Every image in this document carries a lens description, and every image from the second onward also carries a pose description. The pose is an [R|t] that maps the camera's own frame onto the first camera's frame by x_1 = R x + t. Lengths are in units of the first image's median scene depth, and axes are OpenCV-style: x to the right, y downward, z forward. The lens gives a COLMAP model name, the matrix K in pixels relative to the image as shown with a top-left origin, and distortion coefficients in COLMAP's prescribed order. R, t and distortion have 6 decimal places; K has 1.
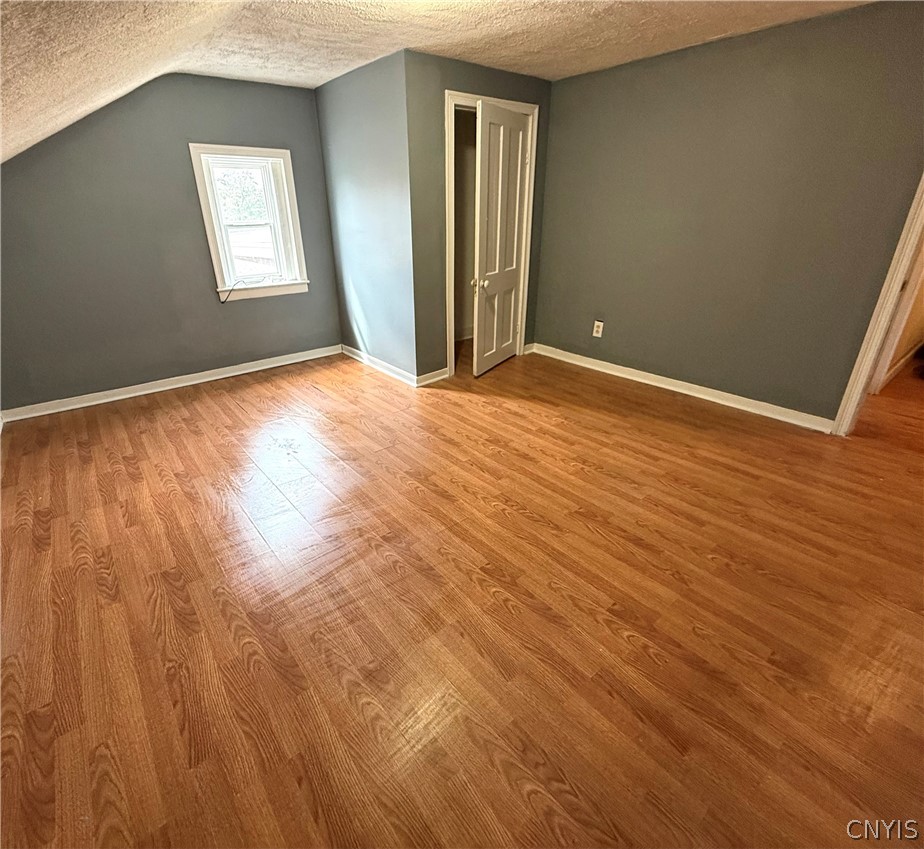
lens RADIAL K [[463.7, 0, 439.5], [0, 463.7, 407.6], [0, 0, 1]] dist [0.002754, 0.000558]
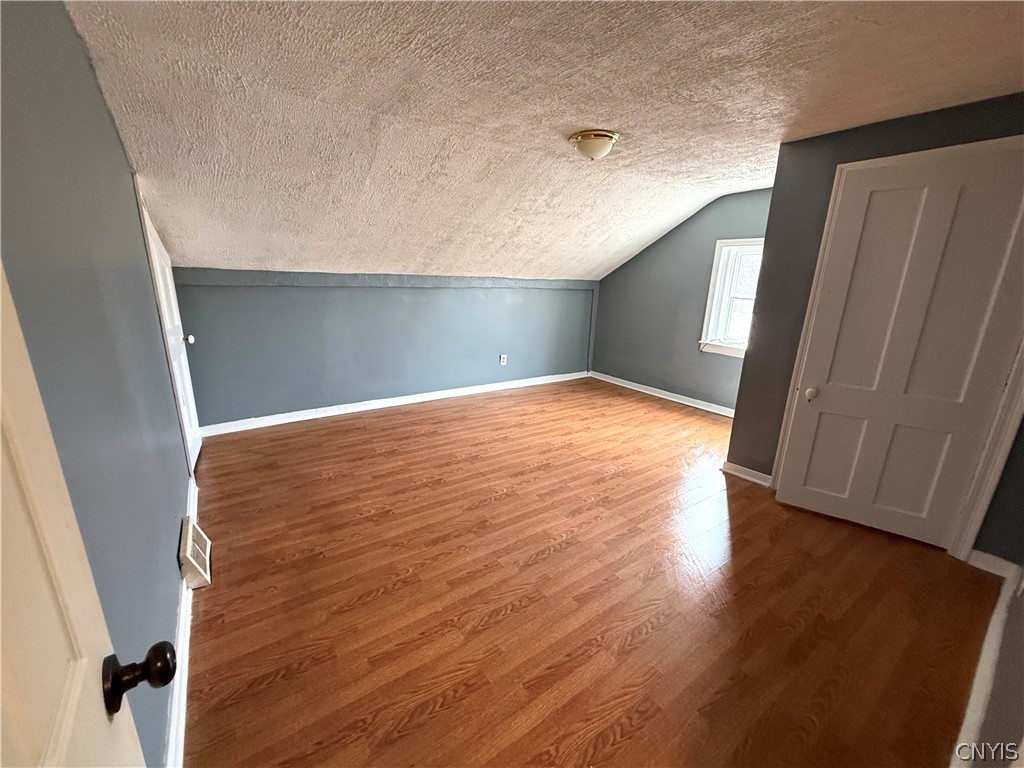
lens RADIAL K [[407.5, 0, 513.4], [0, 407.5, 387.4], [0, 0, 1]] dist [-0.000833, 0.000028]
pose [[-0.046027, 0.282090, -0.958283, 1.065172], [-0.411007, 0.868992, 0.275546, -0.361752], [0.910470, 0.406543, 0.075944, 0.711457]]
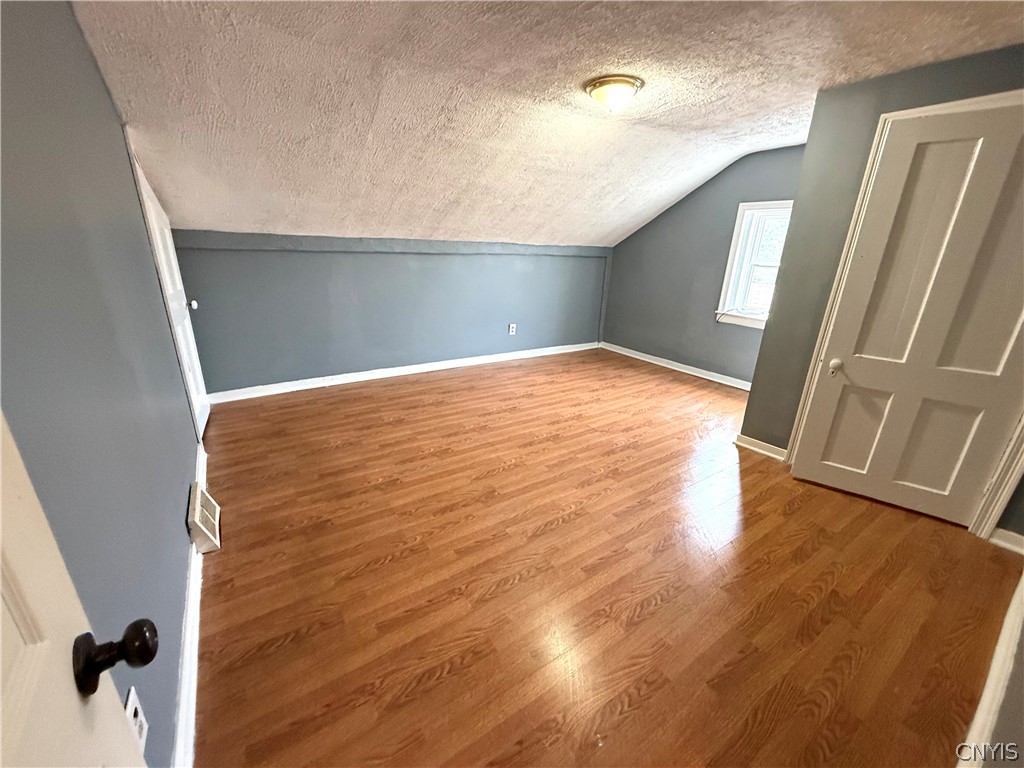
lens RADIAL K [[407.5, 0, 513.8], [0, 407.5, 388.3], [0, 0, 1]] dist [-0.000833, 0.000028]
pose [[-0.067392, 0.349216, -0.934616, 1.039758], [-0.412973, 0.842971, 0.344751, -0.346665], [0.908246, 0.409205, 0.087407, 0.713973]]
